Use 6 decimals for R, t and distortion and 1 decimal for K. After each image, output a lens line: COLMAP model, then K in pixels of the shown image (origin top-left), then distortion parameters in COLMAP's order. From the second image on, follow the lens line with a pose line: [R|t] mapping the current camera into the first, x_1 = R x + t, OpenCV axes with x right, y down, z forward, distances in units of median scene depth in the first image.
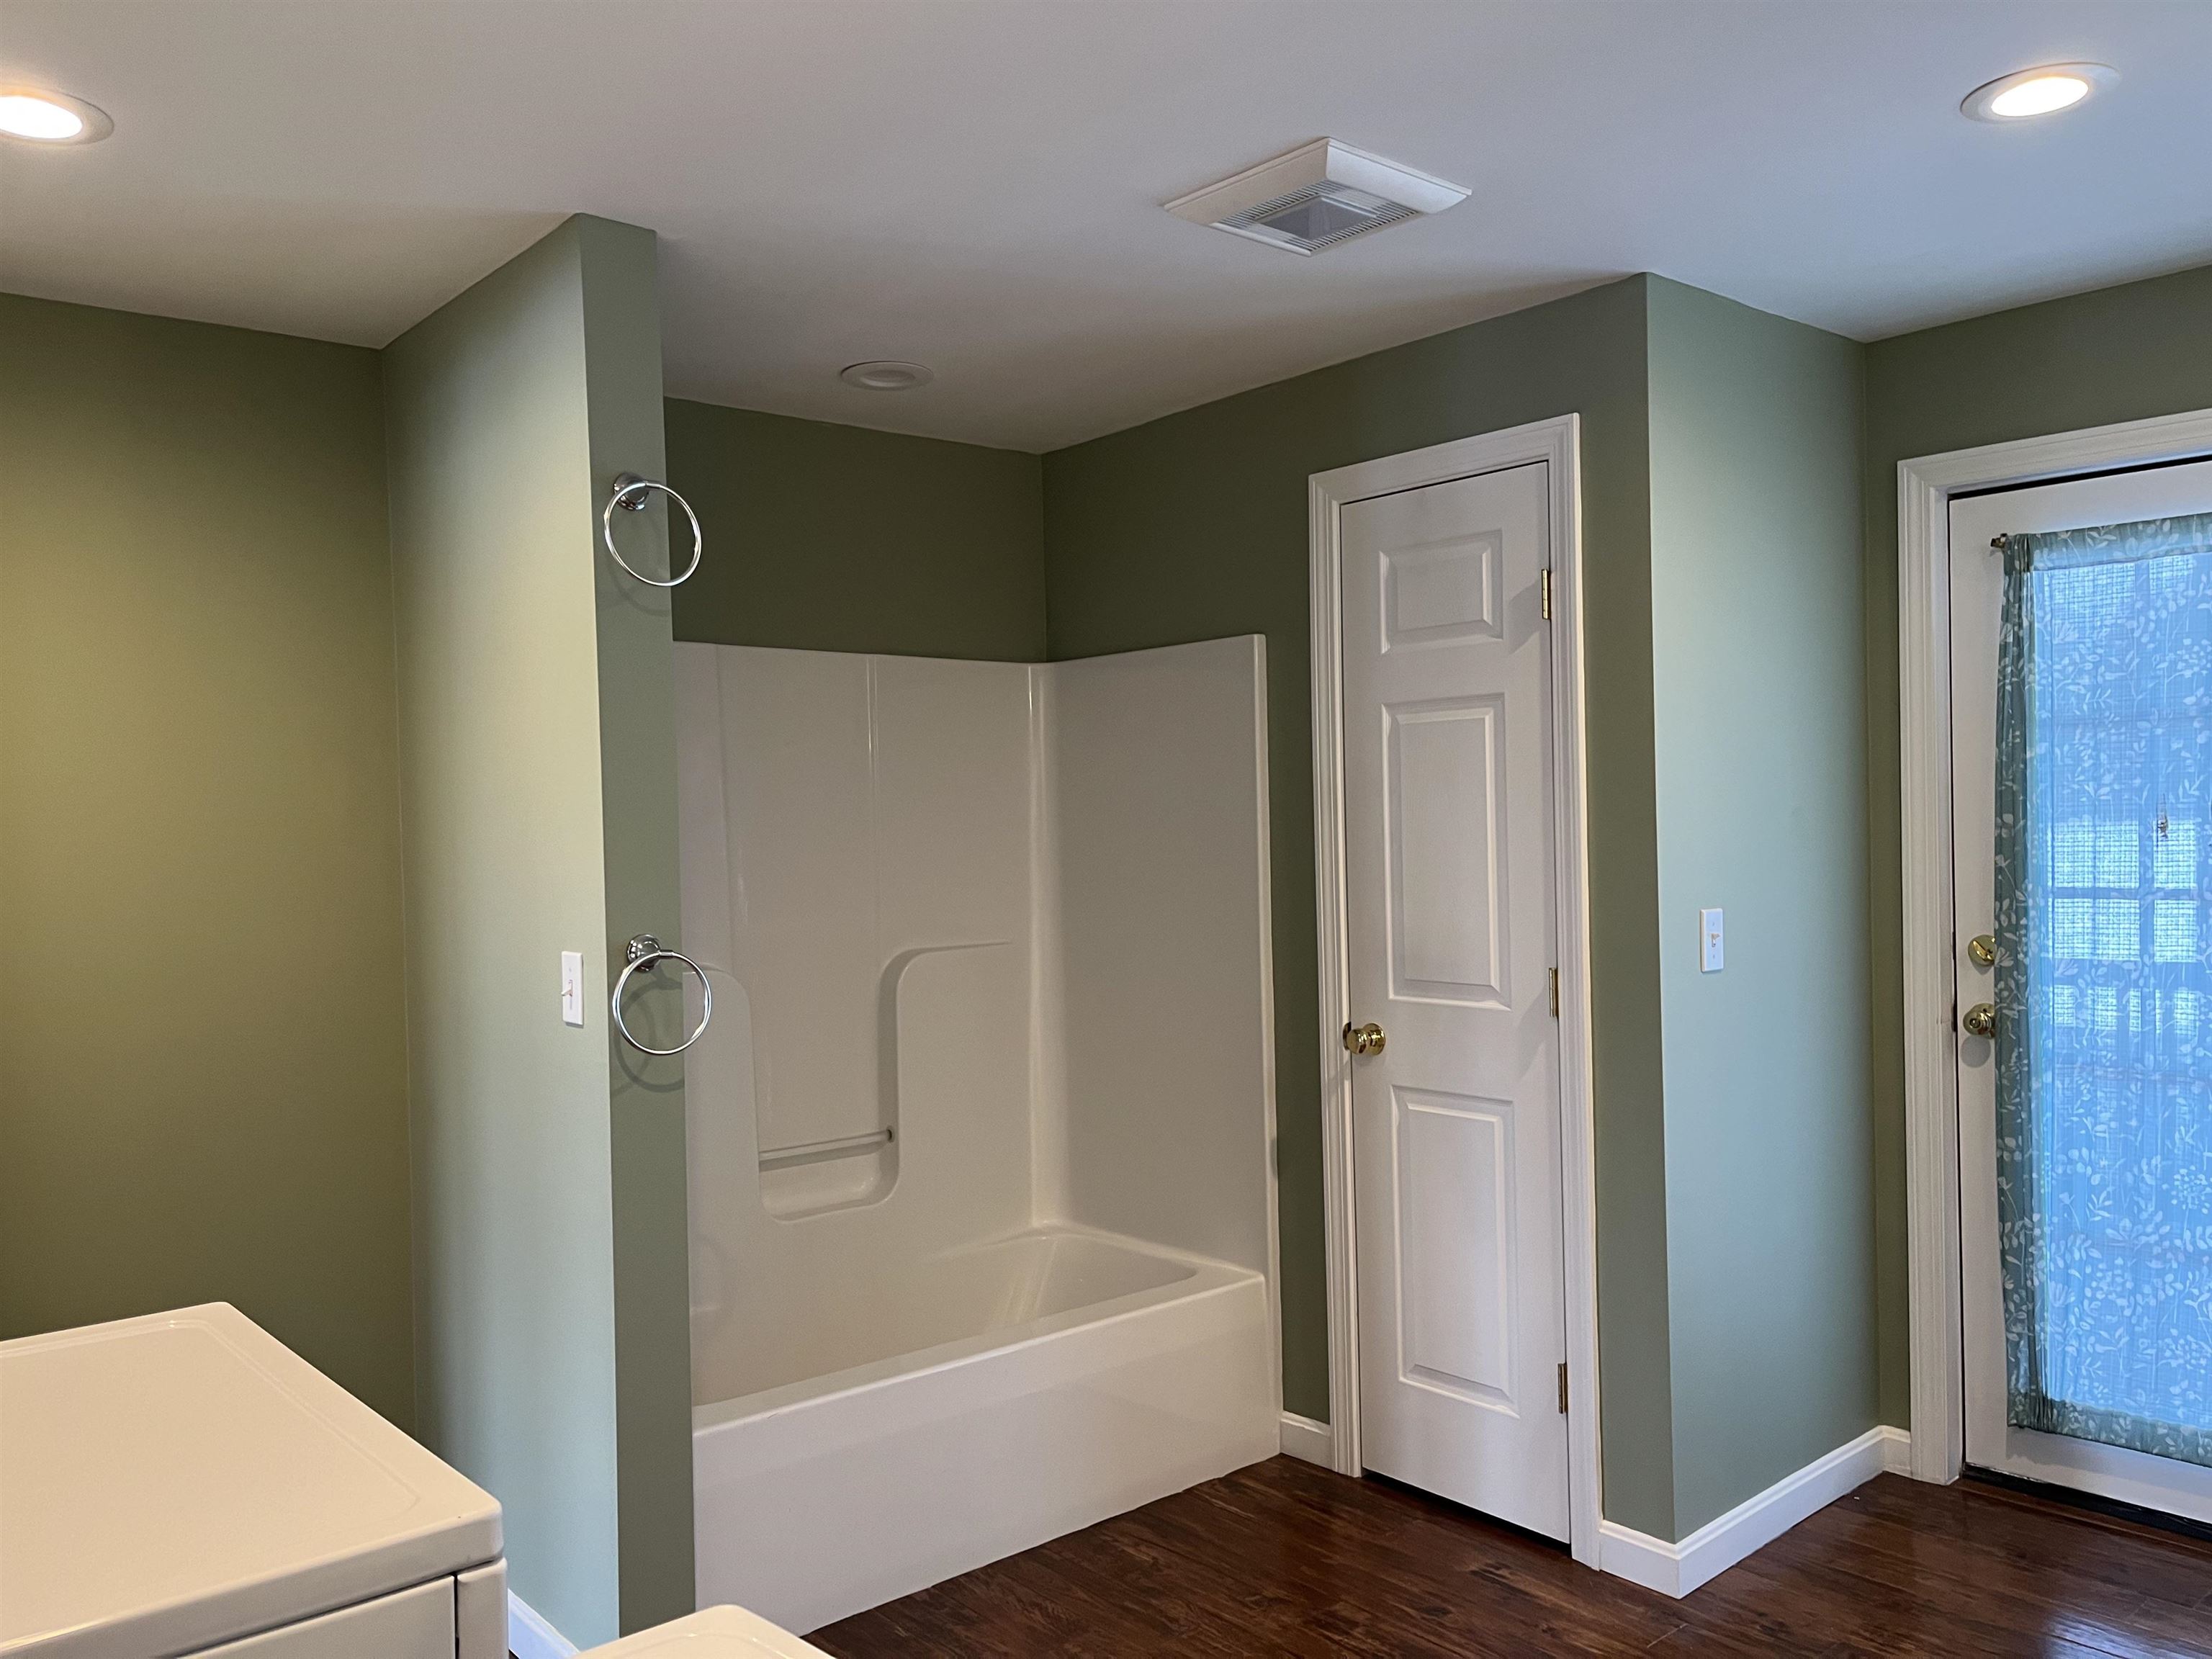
lens RADIAL K [[1663.5, 0, 1096.0], [0, 1663.5, 839.4], [0, 0, 1]] dist [0.068028, -0.097252]
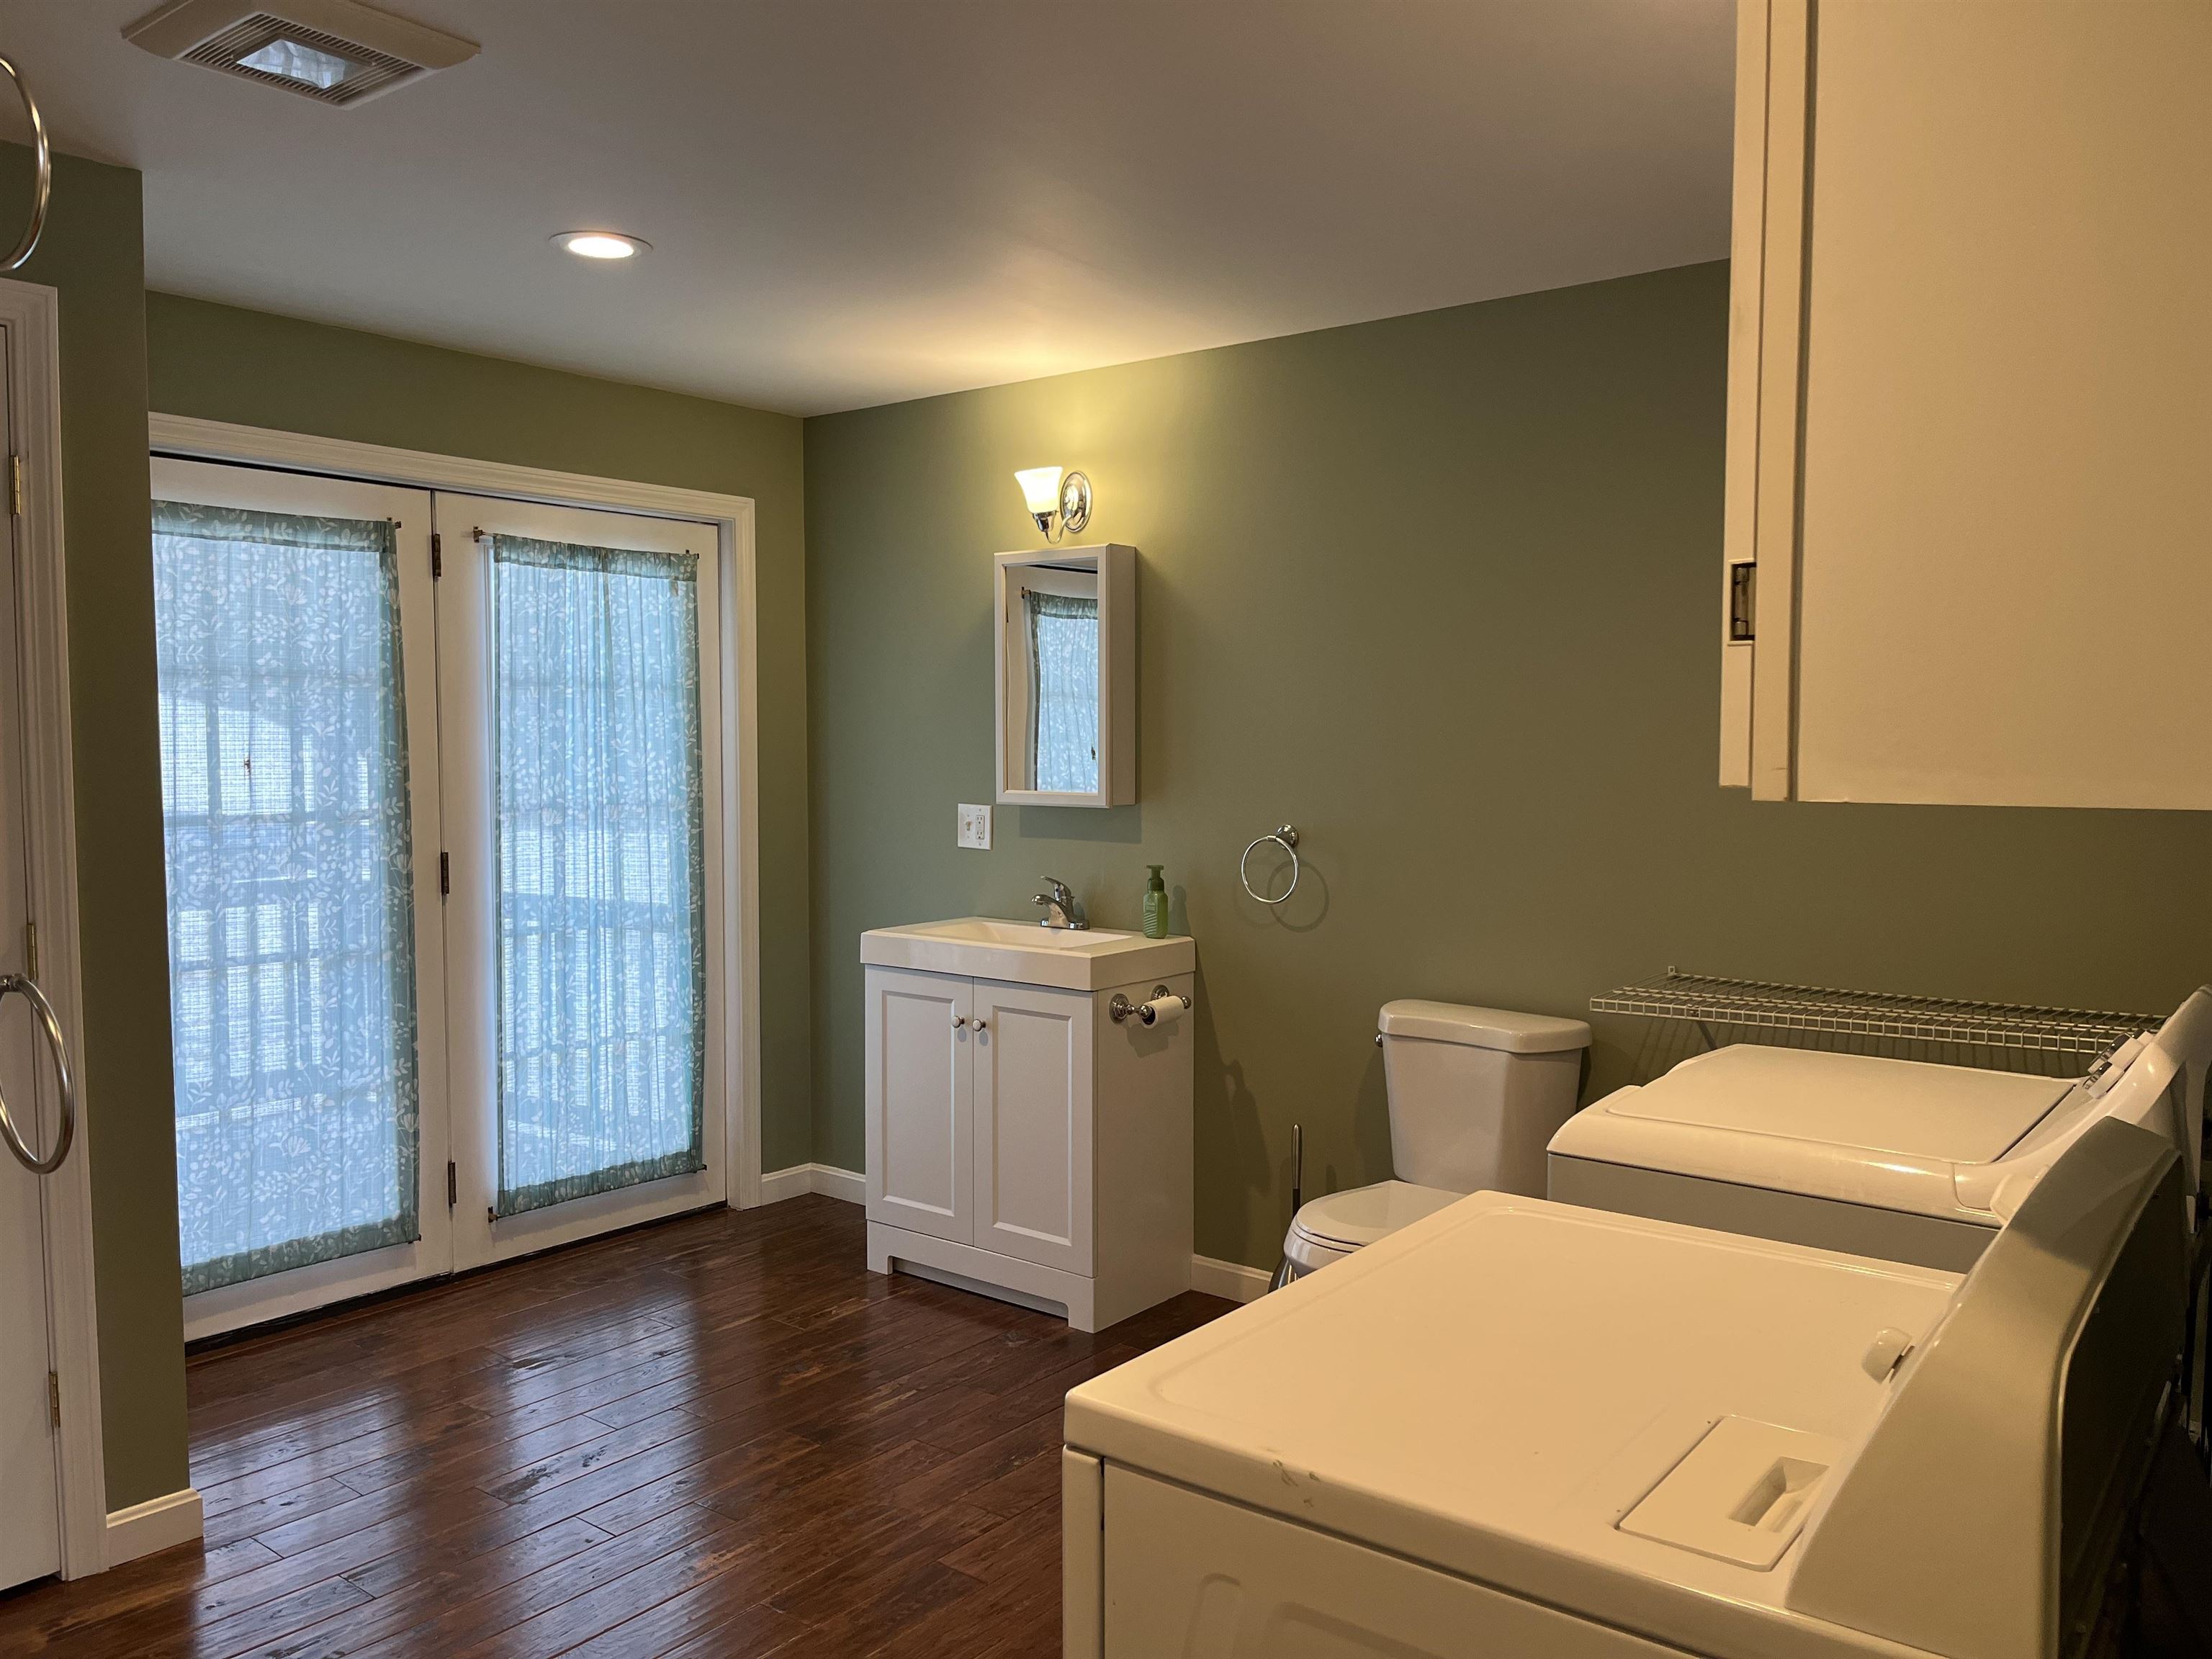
lens RADIAL K [[1663.5, 0, 1096.0], [0, 1663.5, 839.4], [0, 0, 1]] dist [0.068028, -0.097252]
pose [[-0.189390, -0.036224, 0.981233, -0.685018], [0.023889, 0.998853, 0.041485, 0.011664], [-0.981611, 0.031297, -0.188308, 0.628731]]
